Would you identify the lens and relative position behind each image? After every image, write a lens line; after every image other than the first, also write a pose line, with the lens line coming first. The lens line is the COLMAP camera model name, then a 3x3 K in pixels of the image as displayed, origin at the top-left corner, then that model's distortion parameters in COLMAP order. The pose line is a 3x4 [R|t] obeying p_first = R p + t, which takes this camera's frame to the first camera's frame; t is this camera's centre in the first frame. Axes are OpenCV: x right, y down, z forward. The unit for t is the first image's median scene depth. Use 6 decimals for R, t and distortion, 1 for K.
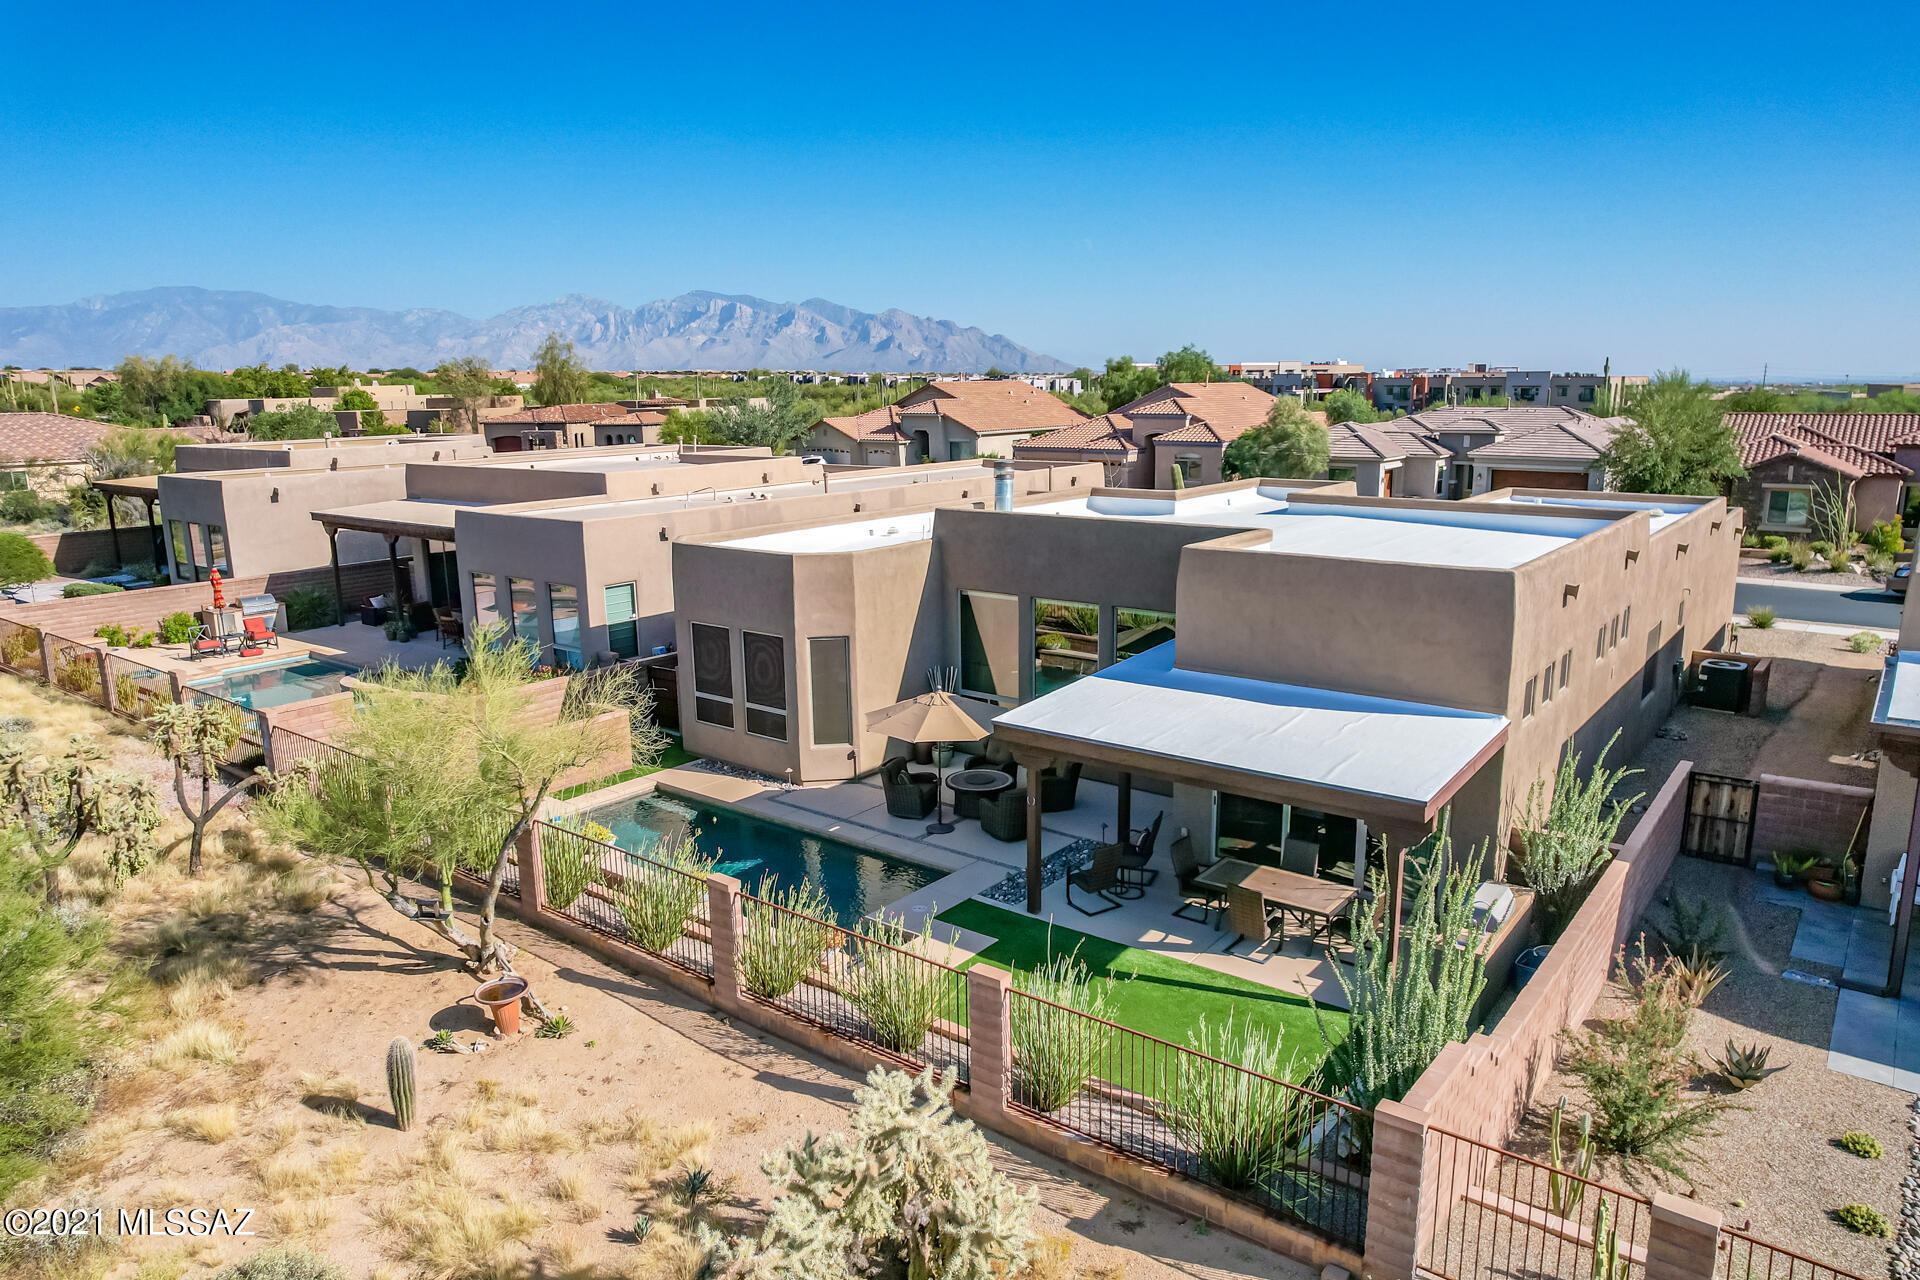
lens RADIAL K [[1240.0, 0, 967.1], [0, 1240.0, 650.7], [0, 0, 1]] dist [-0.080227, 0.072915]
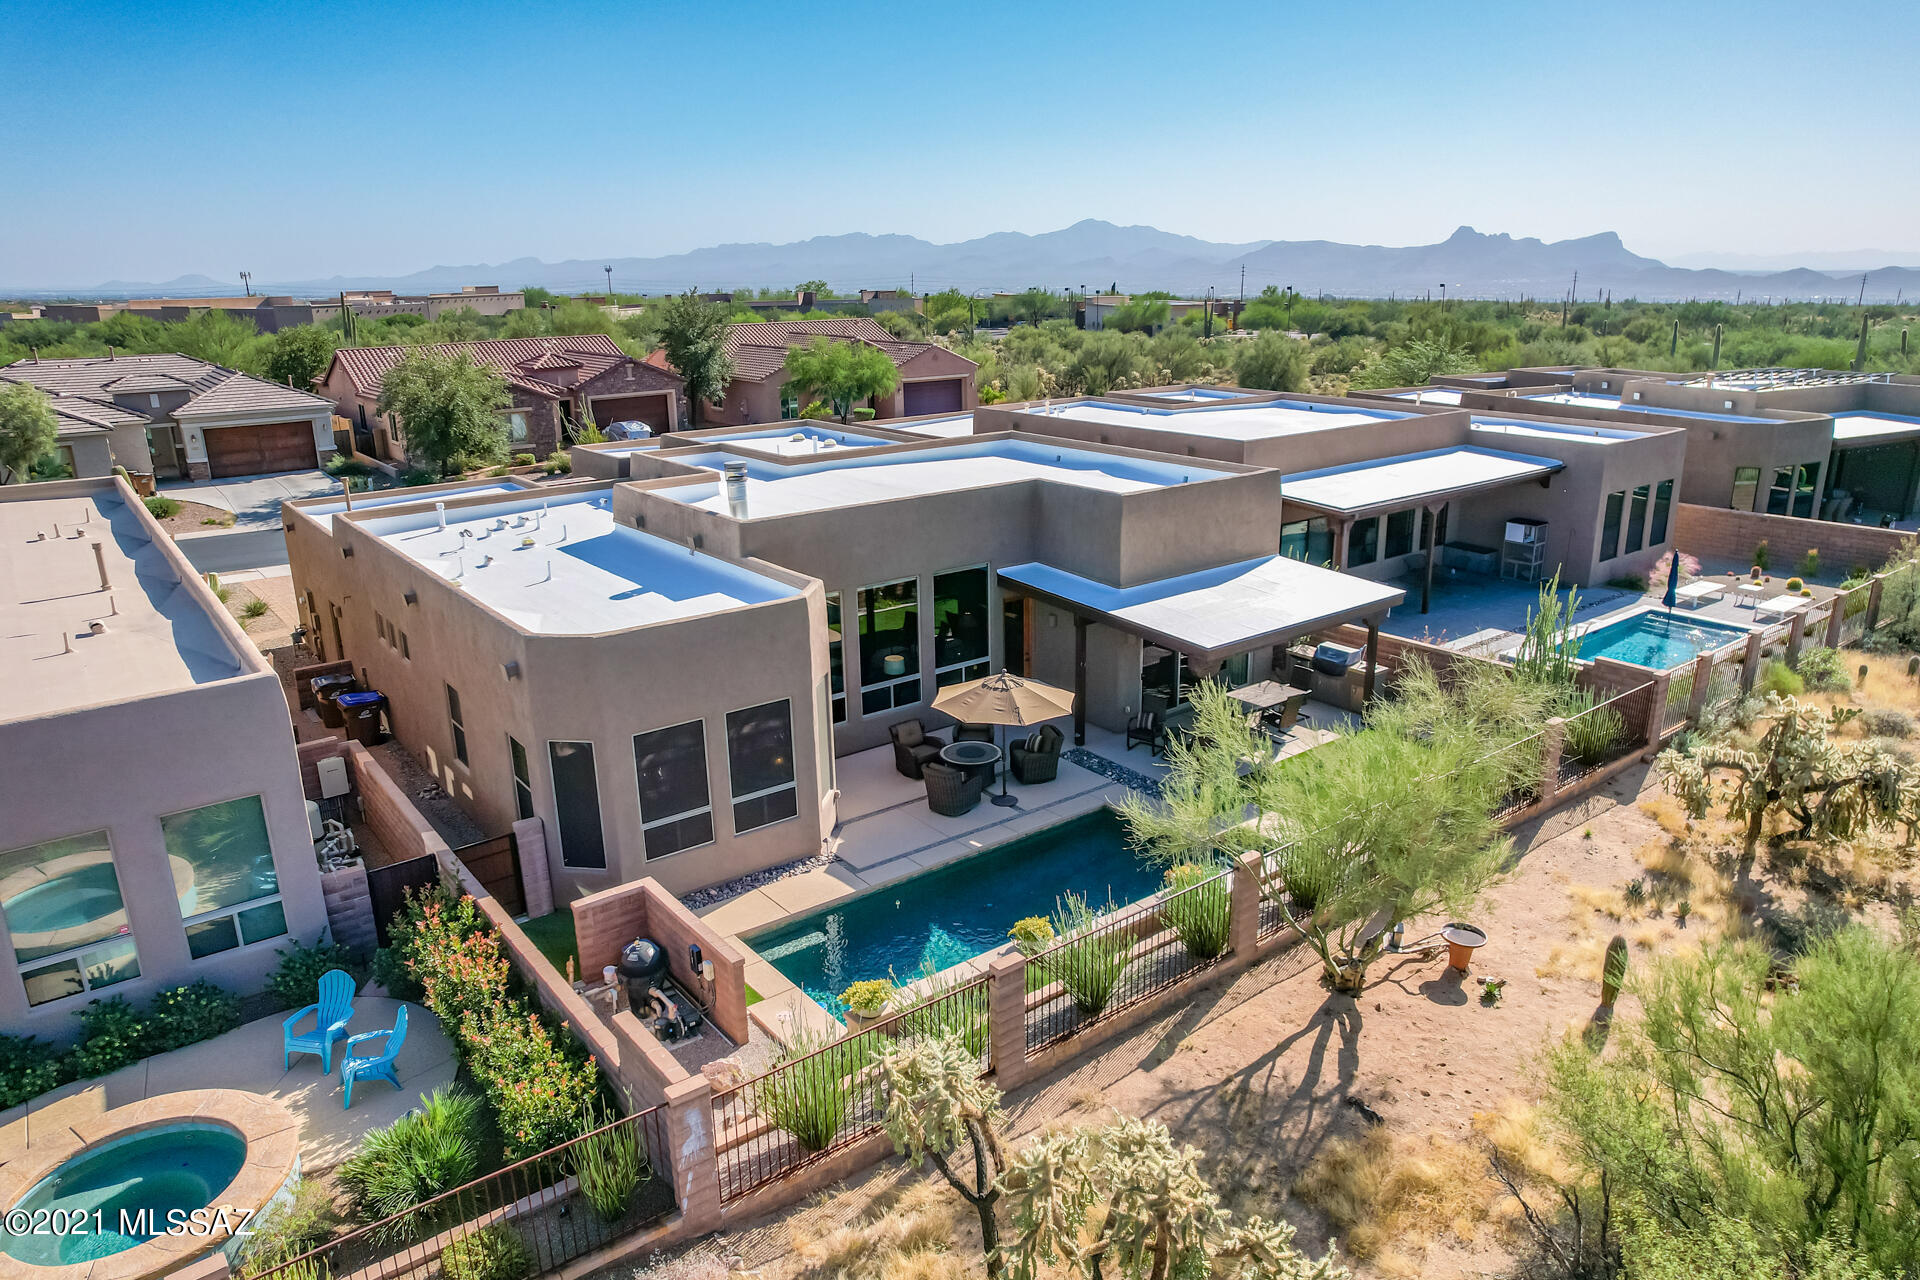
lens RADIAL K [[1250.7, 0, 967.9], [0, 1250.7, 648.0], [0, 0, 1]] dist [-0.080751, 0.074771]
pose [[0.246714, -0.272617, 0.929953, -0.866540], [0.215778, 0.950979, 0.221536, -0.197484], [-0.944760, 0.146007, 0.293445, 0.604913]]
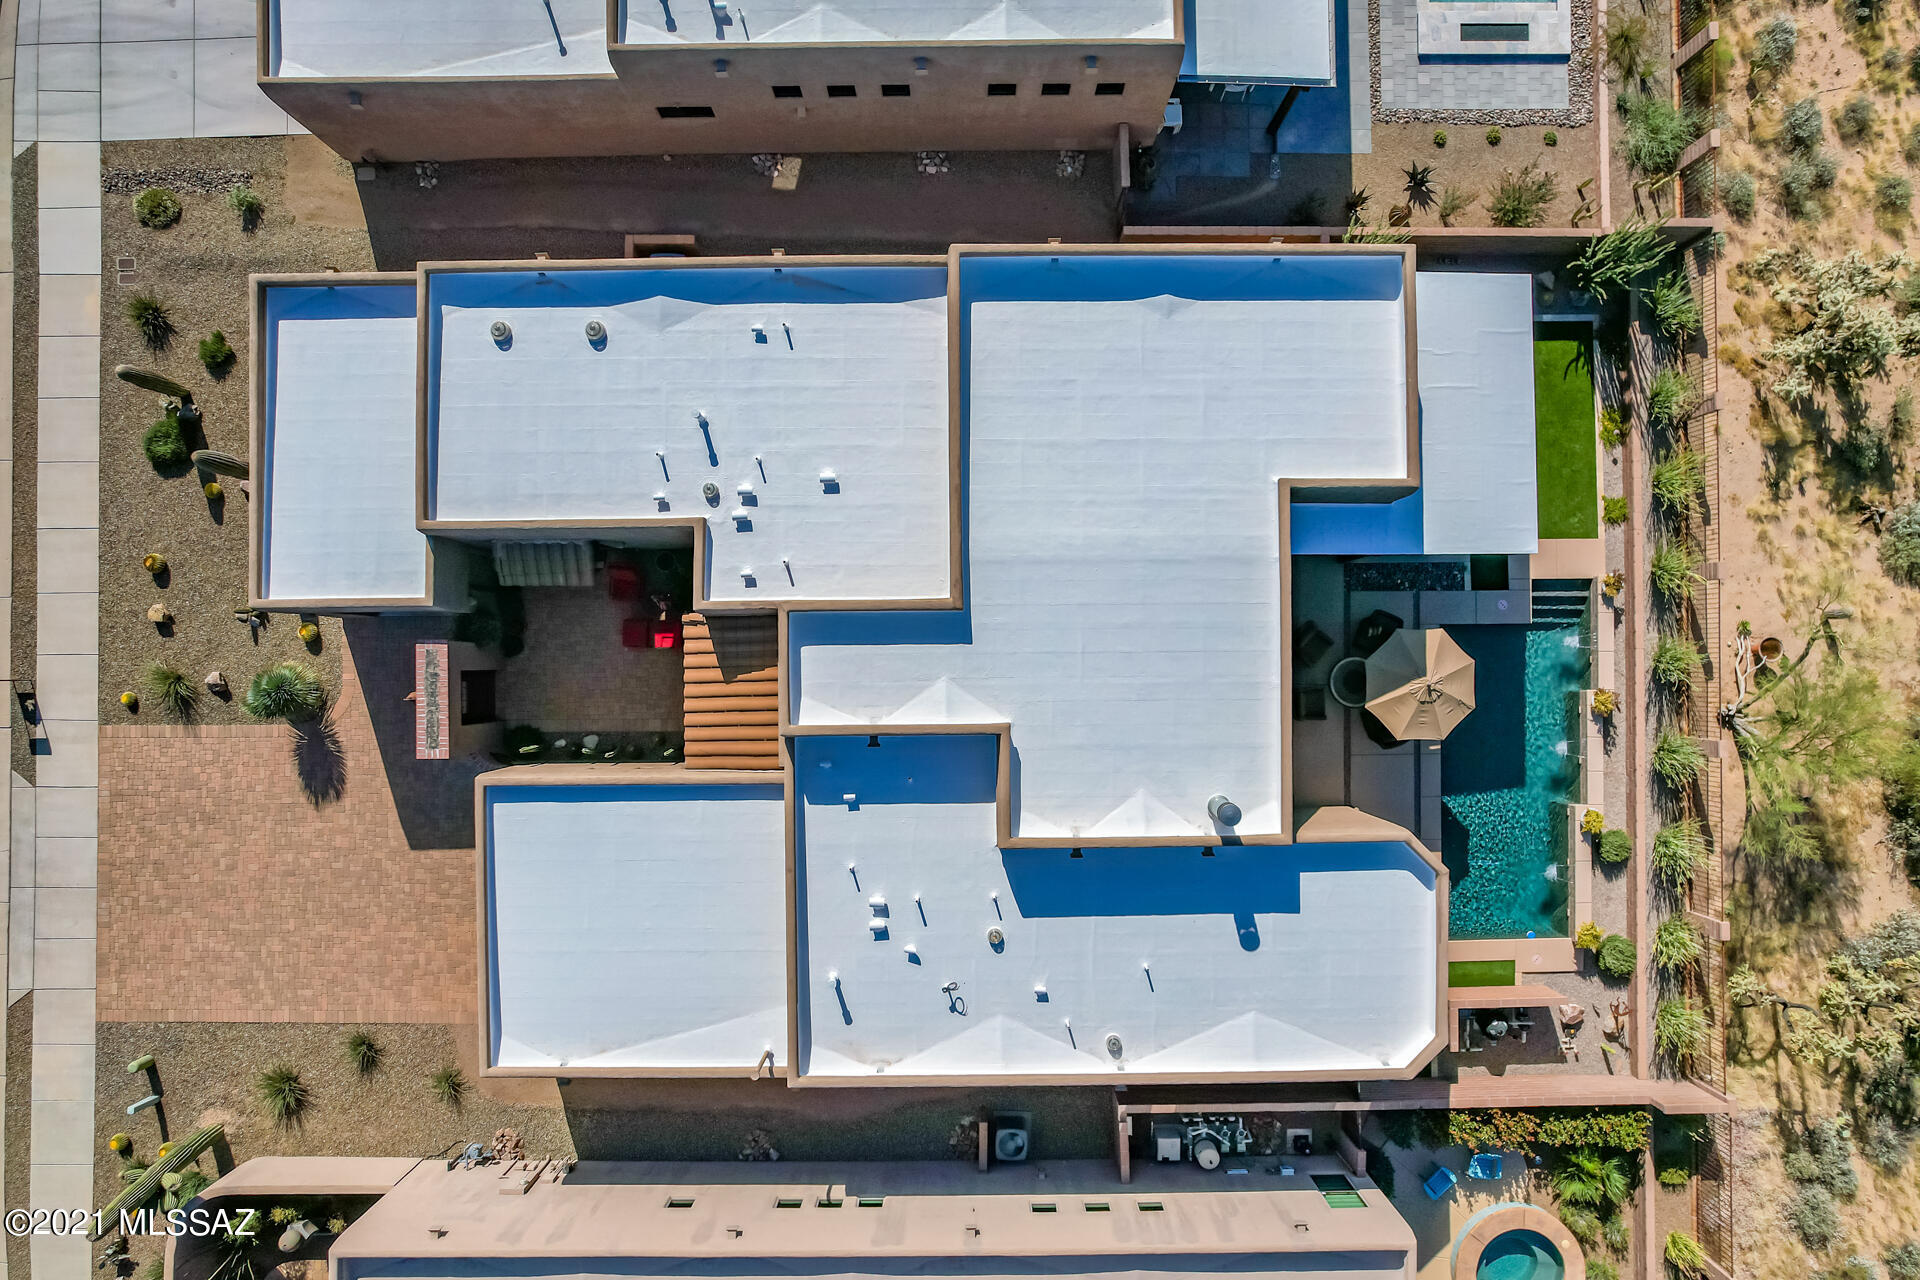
lens RADIAL K [[1240.0, 0, 967.1], [0, 1240.0, 650.7], [0, 0, 1]] dist [-0.080227, 0.072915]
pose [[-0.622277, -0.782515, 0.021008, 0.237142], [0.171439, -0.110049, 0.979029, -1.110755], [-0.763793, 0.612829, 0.202634, 0.923926]]
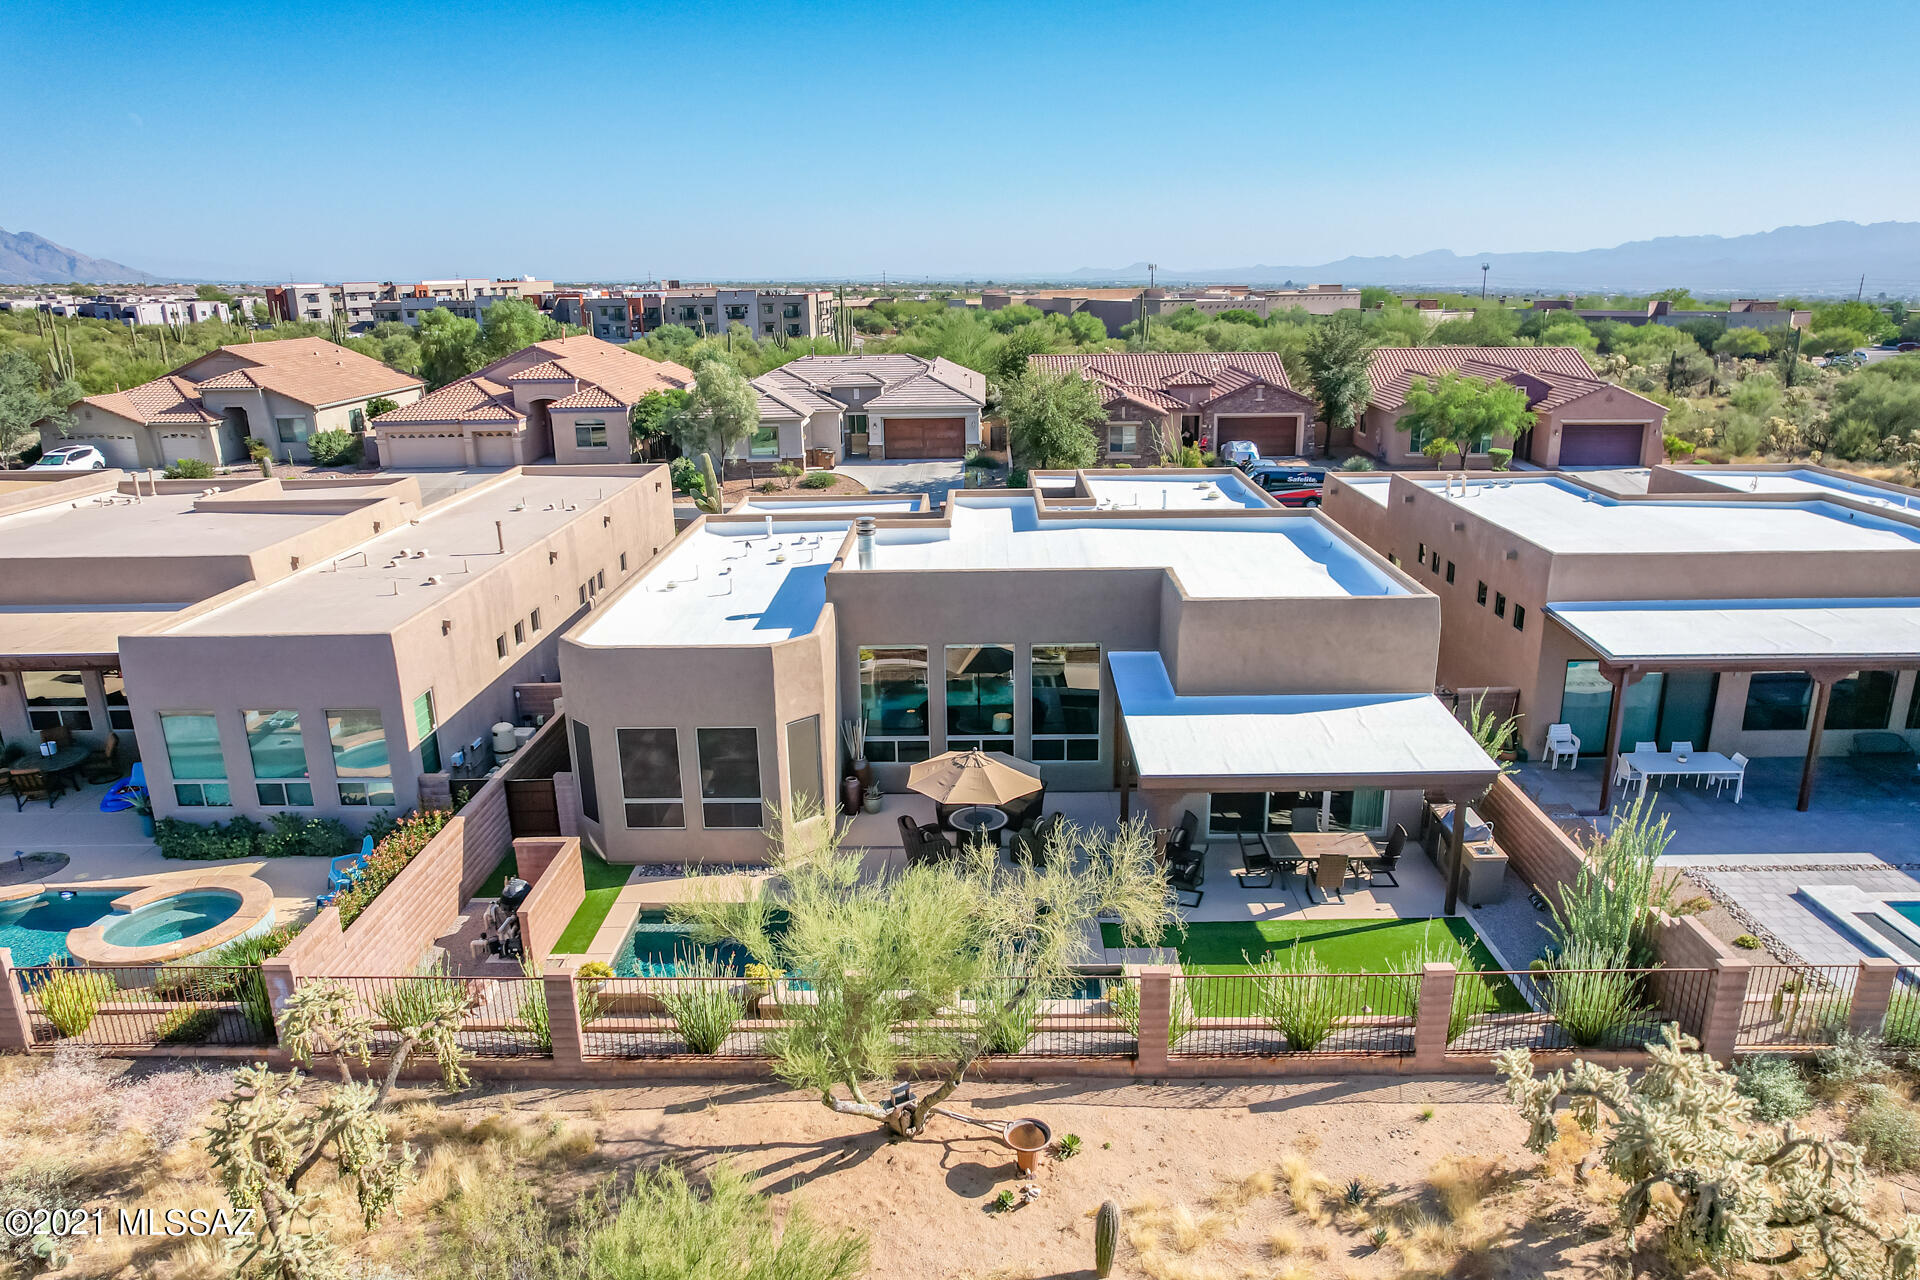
lens RADIAL K [[1250.7, 0, 967.9], [0, 1250.7, 648.0], [0, 0, 1]] dist [-0.080751, 0.074771]
pose [[0.796913, -0.171187, 0.579332, -0.559568], [0.131589, 0.985171, 0.110098, -0.155269], [-0.589589, -0.011505, 0.807622, 0.088051]]
